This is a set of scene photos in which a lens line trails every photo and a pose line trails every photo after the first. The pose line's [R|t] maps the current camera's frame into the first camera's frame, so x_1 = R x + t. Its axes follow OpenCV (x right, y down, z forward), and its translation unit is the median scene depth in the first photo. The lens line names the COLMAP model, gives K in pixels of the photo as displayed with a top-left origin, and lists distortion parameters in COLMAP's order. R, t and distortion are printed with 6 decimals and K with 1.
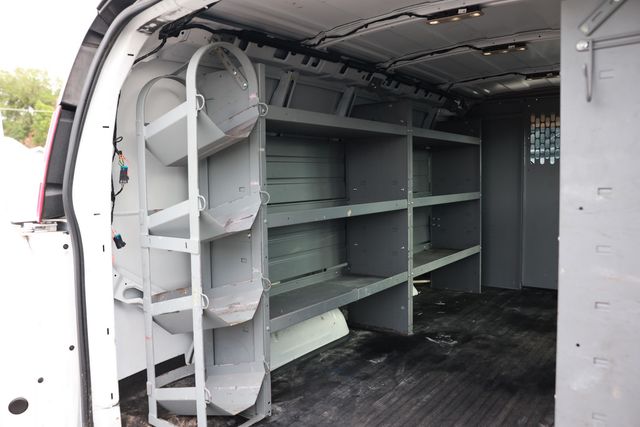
lens RADIAL K [[501.9, 0, 323.5], [0, 501.9, 214.0], [0, 0, 1]] dist [-0.075995, 0.039740]
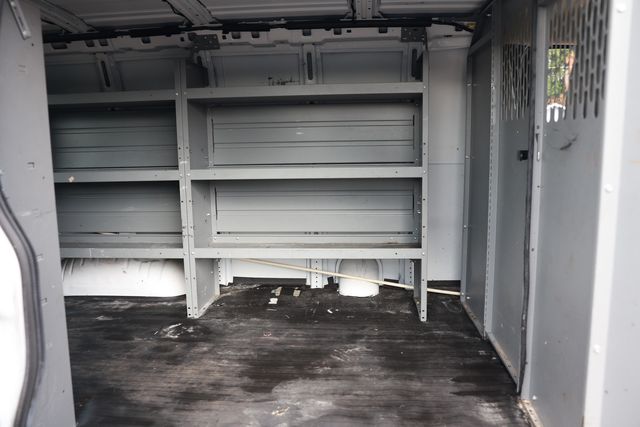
lens RADIAL K [[501.9, 0, 319.8], [0, 501.9, 215.1], [0, 0, 1]] dist [-0.075995, 0.039740]
pose [[0.509242, 0.127086, -0.851189, 1.218435], [-0.053213, 0.991794, 0.116243, -0.076210], [0.858977, -0.013901, 0.511826, 0.850087]]
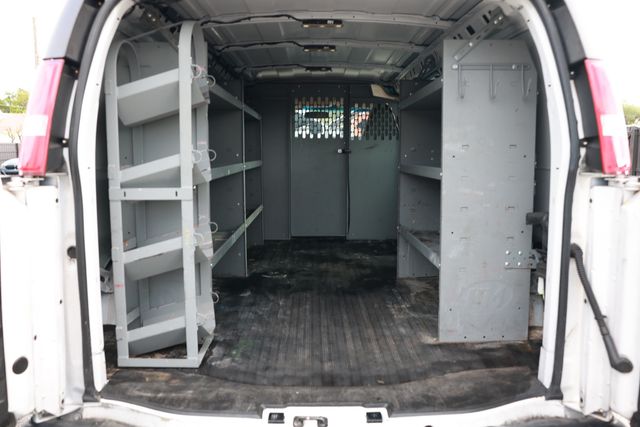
lens RADIAL K [[501.9, 0, 322.7], [0, 501.9, 212.1], [0, 0, 1]] dist [-0.075995, 0.039740]
pose [[0.797680, -0.058639, 0.600223, -0.459278], [0.036048, 0.998118, 0.049605, 0.039563], [-0.602003, -0.017933, 0.798293, -0.084664]]
